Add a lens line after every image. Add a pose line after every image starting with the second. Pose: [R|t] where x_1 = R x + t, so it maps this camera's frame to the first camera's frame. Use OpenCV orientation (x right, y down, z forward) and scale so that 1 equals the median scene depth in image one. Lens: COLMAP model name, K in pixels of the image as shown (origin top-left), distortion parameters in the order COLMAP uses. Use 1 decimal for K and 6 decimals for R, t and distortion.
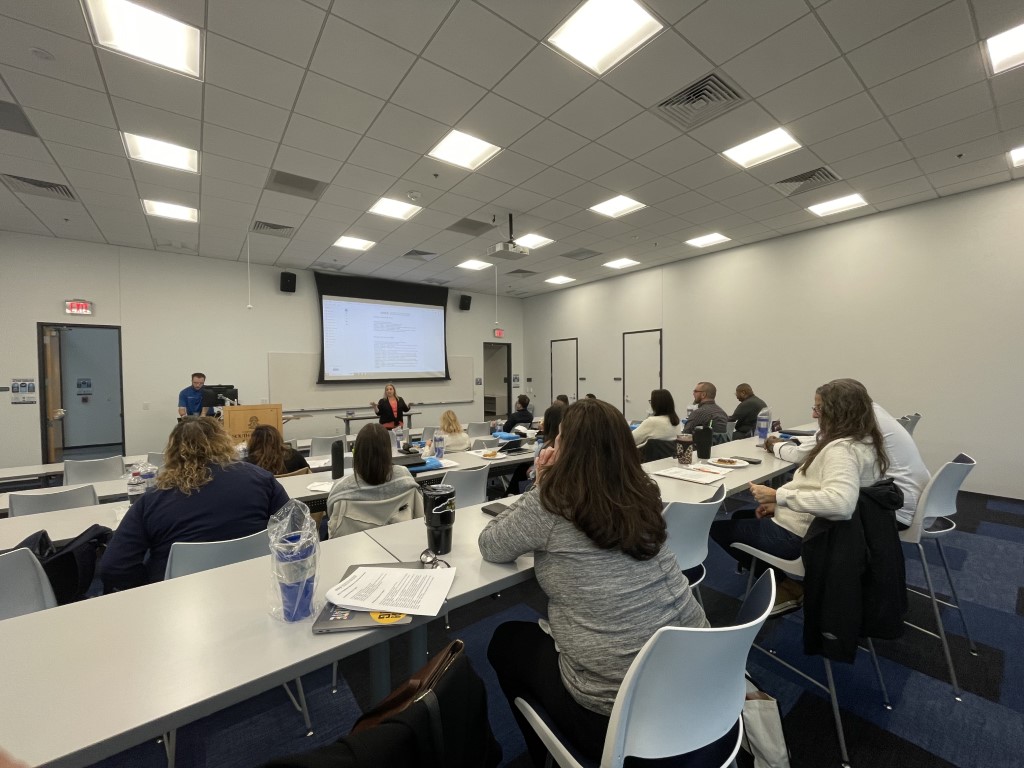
lens RADIAL K [[414.9, 0, 508.3], [0, 414.9, 386.0], [0, 0, 1]] dist [-0.002433, -0.000125]
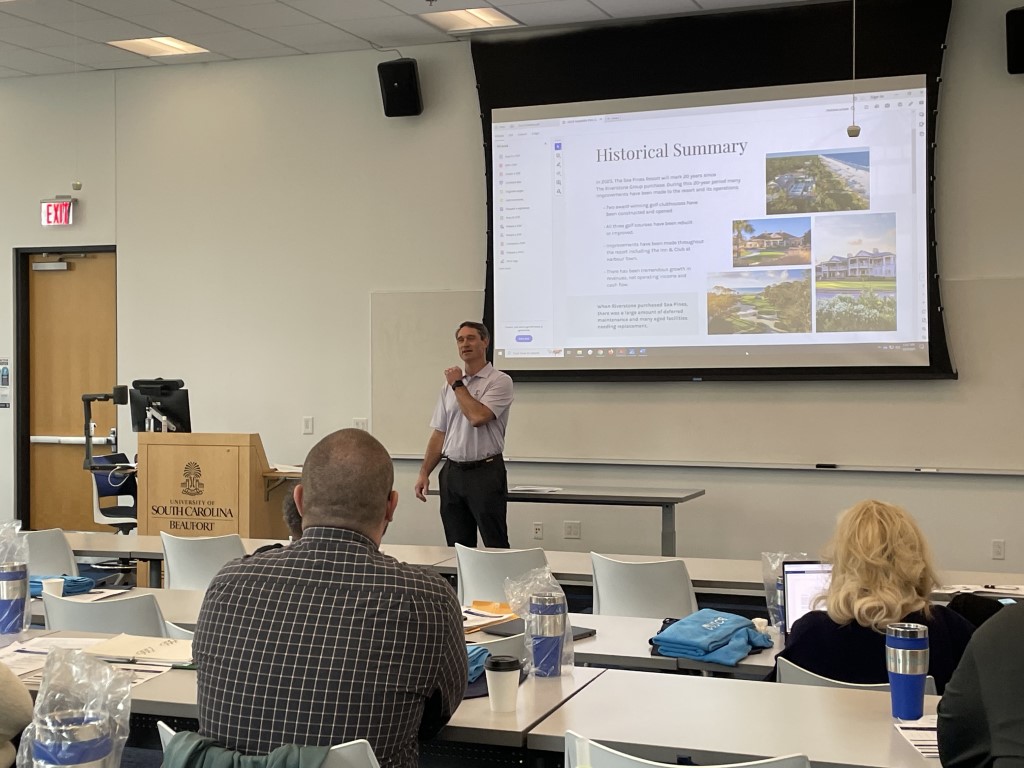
lens RADIAL K [[1509.7, 0, 512.4], [0, 1509.7, 380.2], [0, 0, 1]] dist [0.105980, 0.000000]
pose [[0.521406, 0.020683, -0.853058, 0.581369], [-0.025676, 0.999634, 0.008543, -0.017480], [0.852922, 0.017449, 0.521747, 0.395367]]
